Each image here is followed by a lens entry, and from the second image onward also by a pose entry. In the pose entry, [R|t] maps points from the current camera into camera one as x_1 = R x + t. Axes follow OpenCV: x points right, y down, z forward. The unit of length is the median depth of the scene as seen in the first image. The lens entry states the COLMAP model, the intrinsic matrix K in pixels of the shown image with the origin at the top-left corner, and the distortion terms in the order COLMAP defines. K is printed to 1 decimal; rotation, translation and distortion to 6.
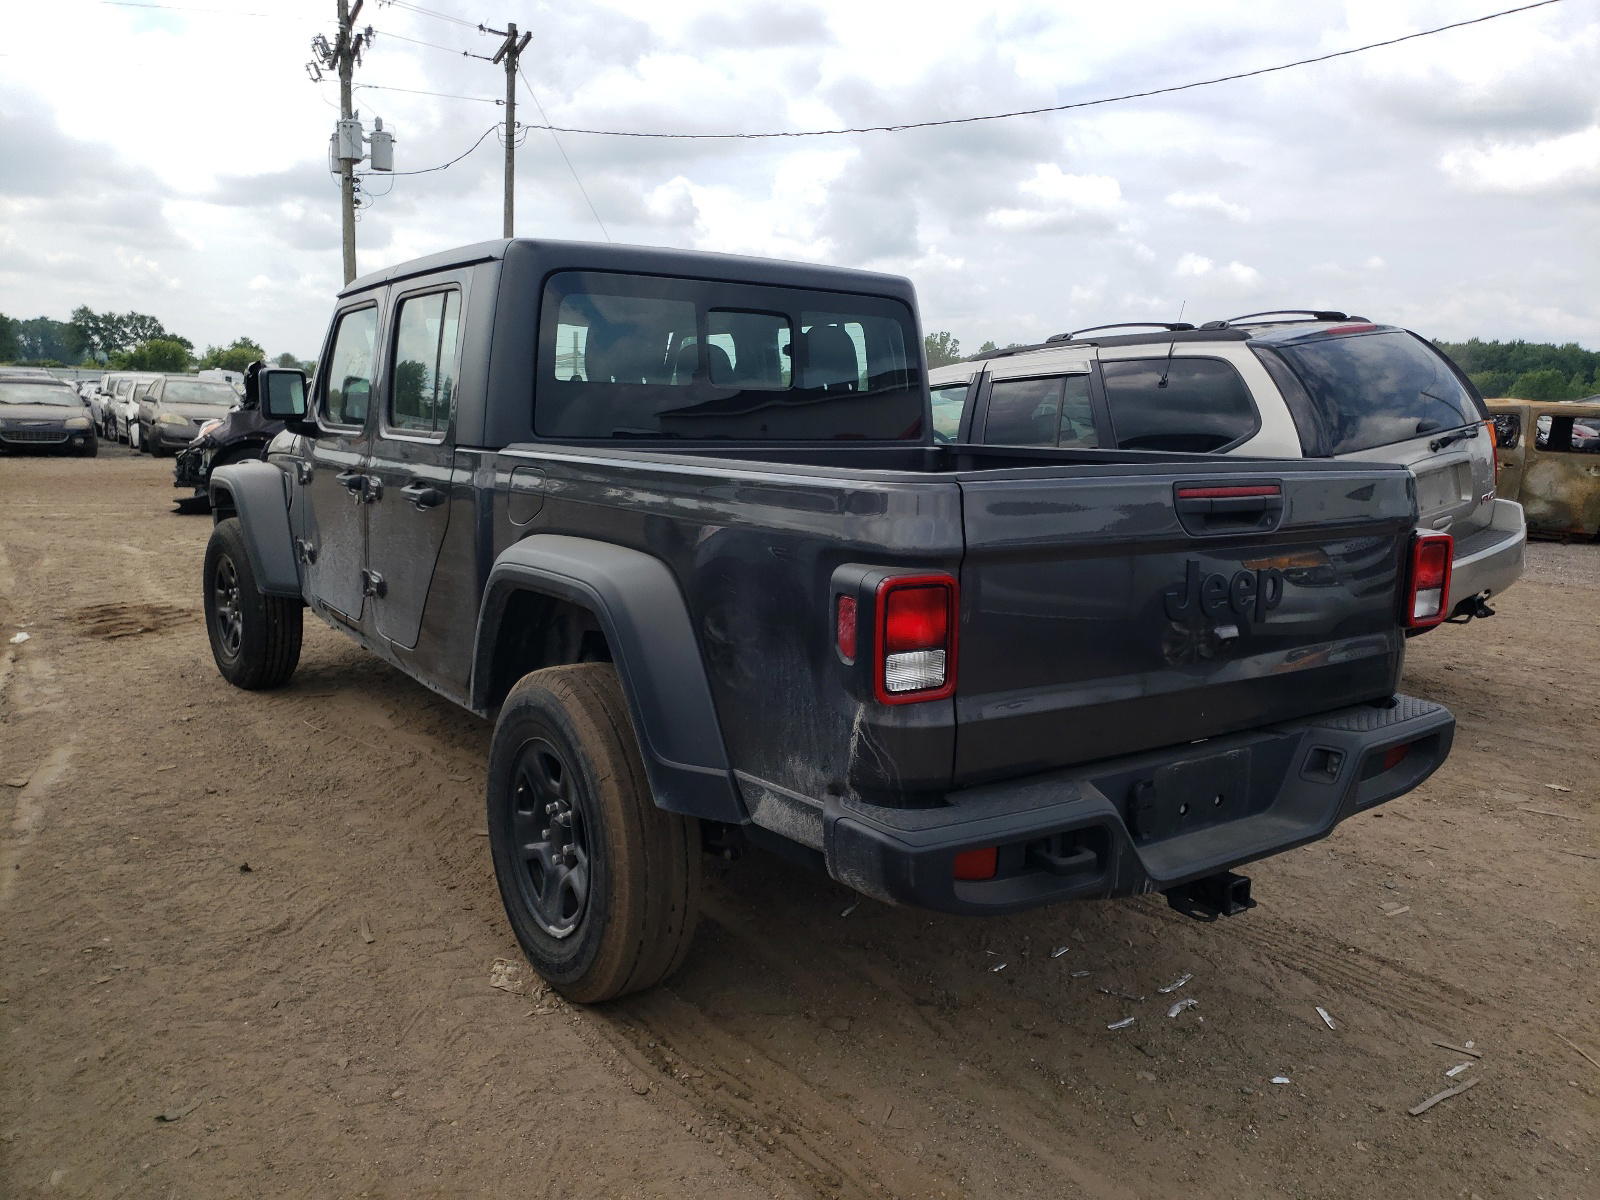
lens RADIAL K [[1237.7, 0, 800.0], [0, 1237.7, 600.0], [0, 0, 1]] dist [0.004576, 0.003314]
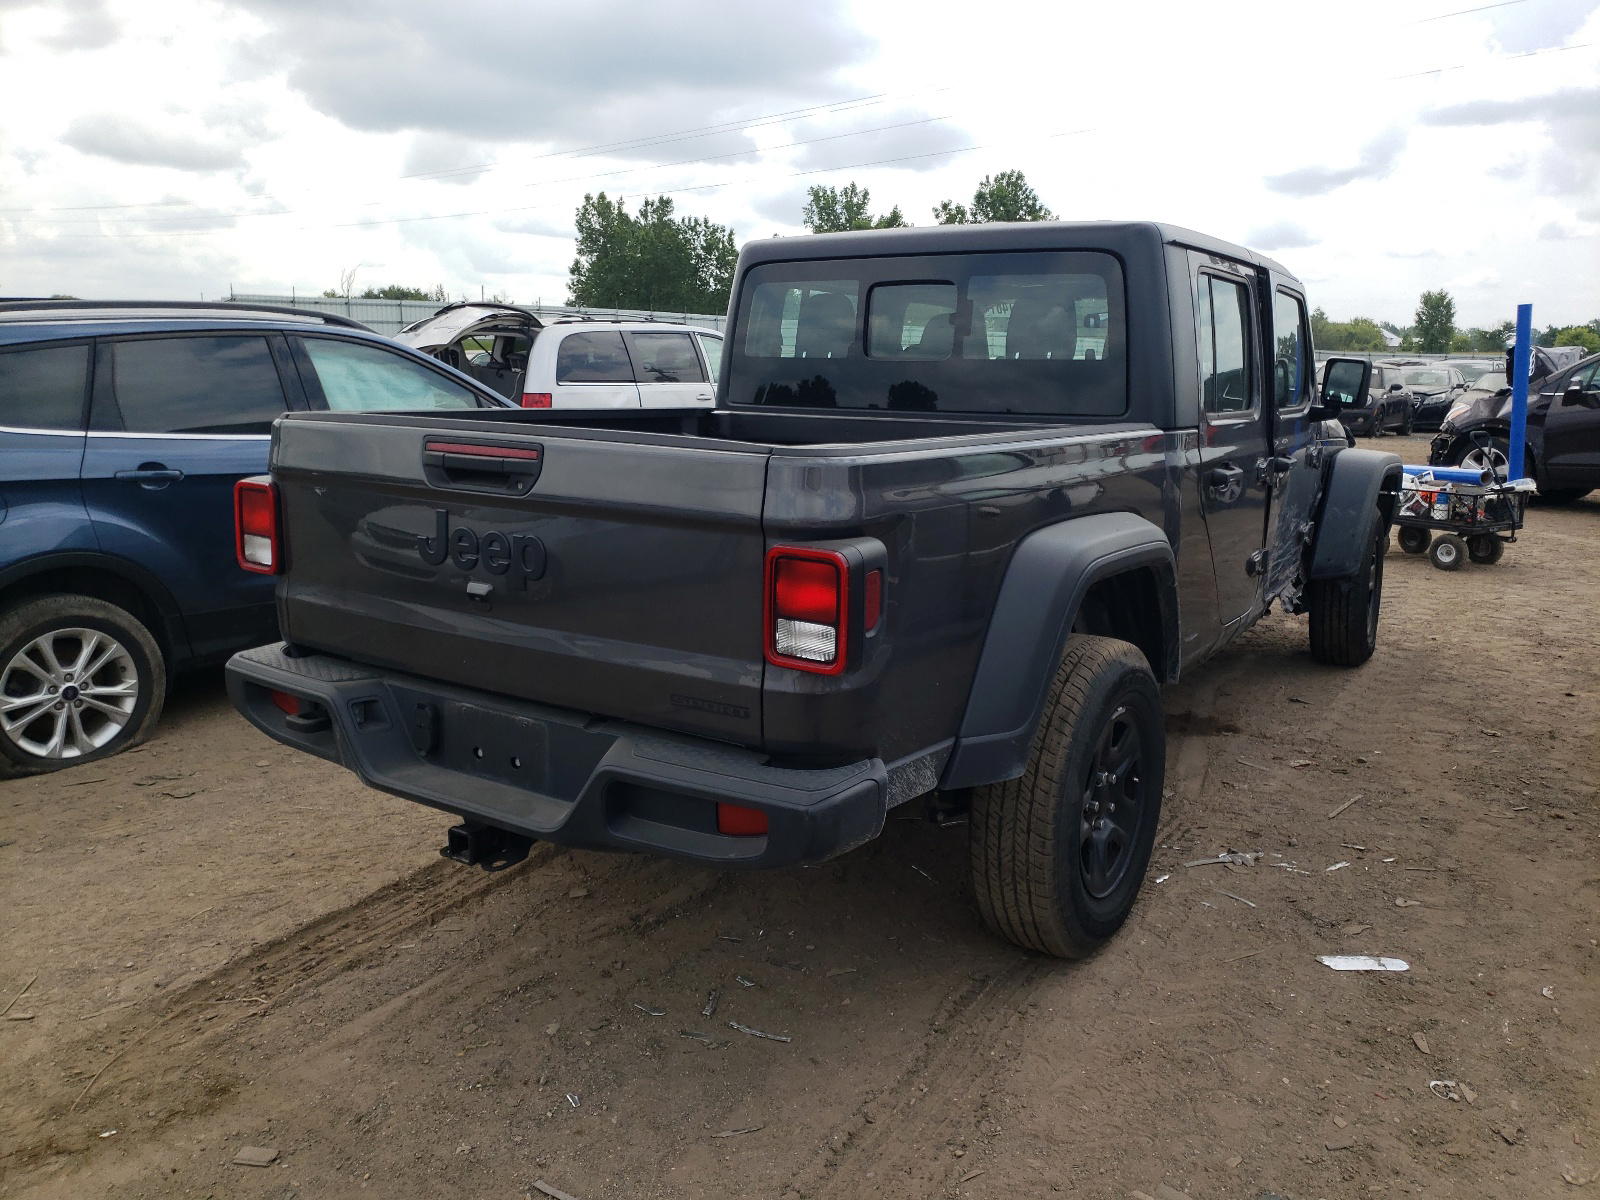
lens RADIAL K [[1237.7, 0, 800.0], [0, 1237.7, 600.0], [0, 0, 1]] dist [0.004576, 0.003314]
pose [[0.345412, 0.153610, -0.925794, 1.236967], [-0.142323, 0.983676, 0.110113, -0.102119], [0.927596, 0.093728, 0.361636, 0.789608]]
